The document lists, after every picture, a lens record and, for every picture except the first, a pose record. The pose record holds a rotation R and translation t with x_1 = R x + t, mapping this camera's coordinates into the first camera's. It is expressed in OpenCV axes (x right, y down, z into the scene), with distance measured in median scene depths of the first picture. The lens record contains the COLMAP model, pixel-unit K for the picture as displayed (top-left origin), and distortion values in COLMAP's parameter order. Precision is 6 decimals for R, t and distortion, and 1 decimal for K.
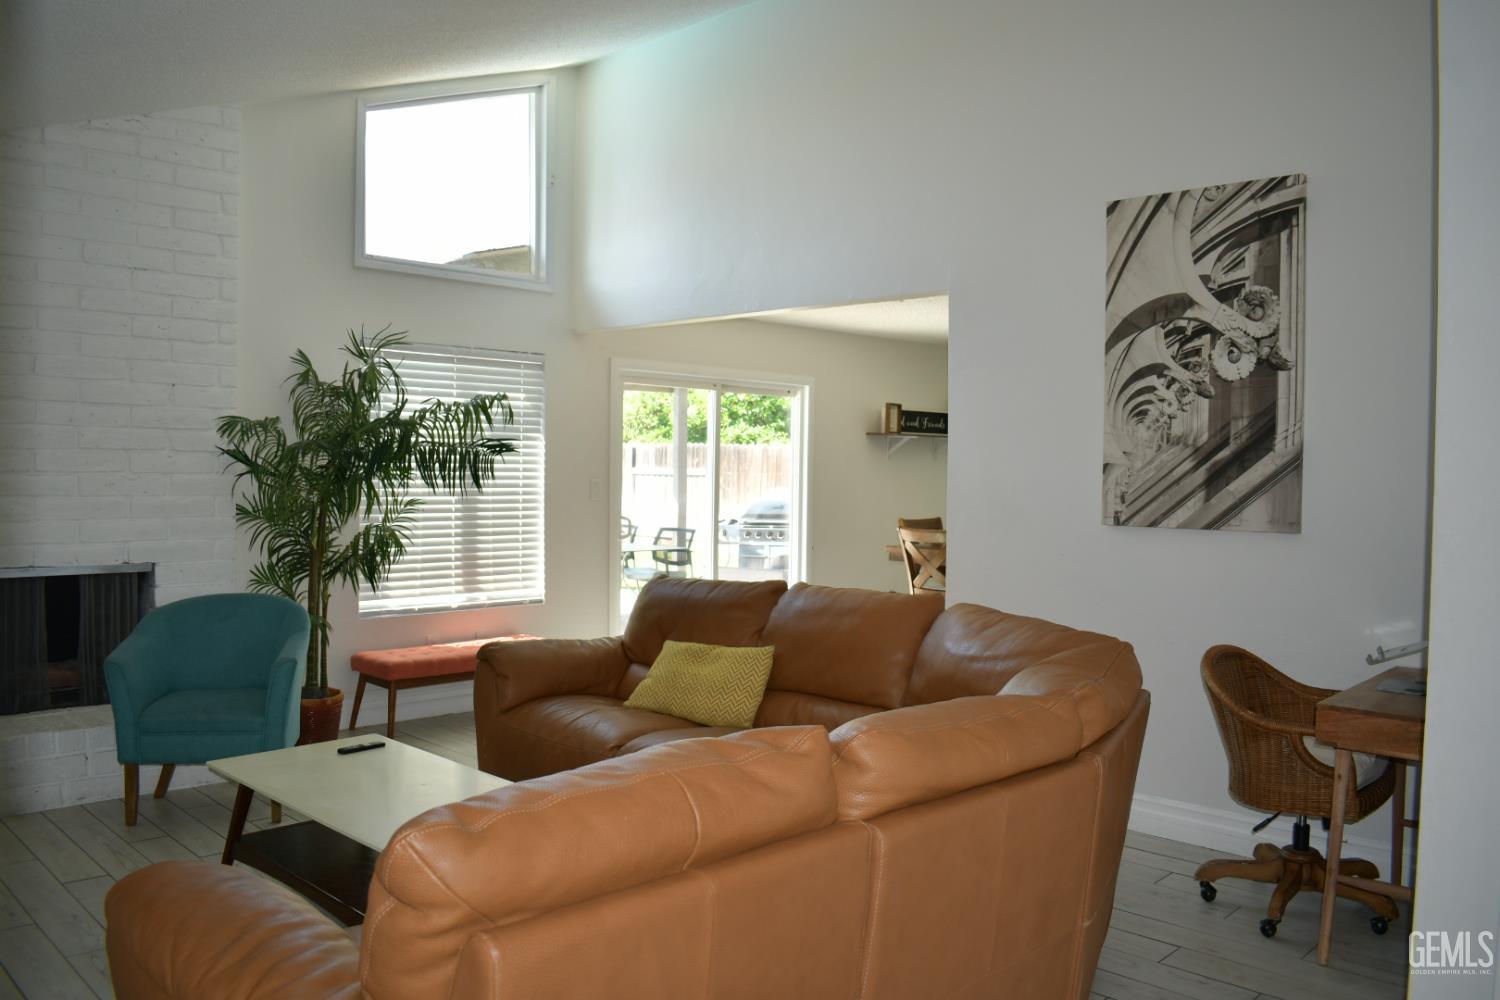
lens RADIAL K [[1167.4, 0, 755.0], [0, 1167.4, 504.6], [0, 0, 1]] dist [-0.089735, 0.002912]
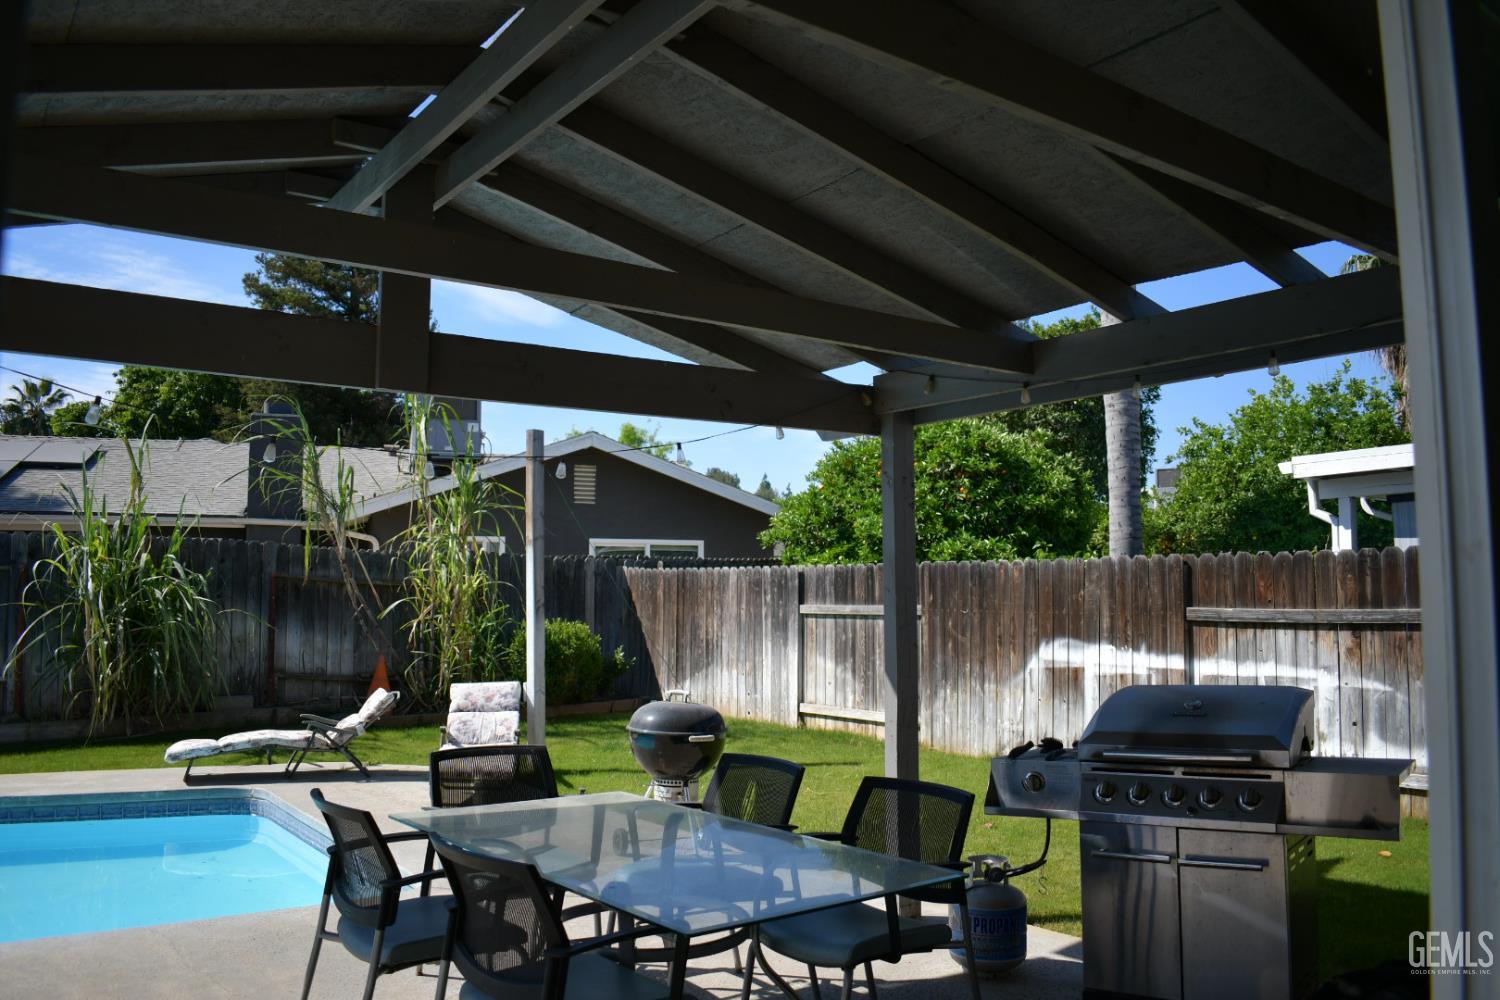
lens RADIAL K [[1167.4, 0, 755.0], [0, 1167.4, 504.6], [0, 0, 1]] dist [-0.089735, 0.002912]
pose [[0.988159, -0.034616, -0.149477, -0.029642], [0.017085, 0.992983, -0.117013, -0.011191], [0.152479, 0.113074, 0.981817, 0.338735]]
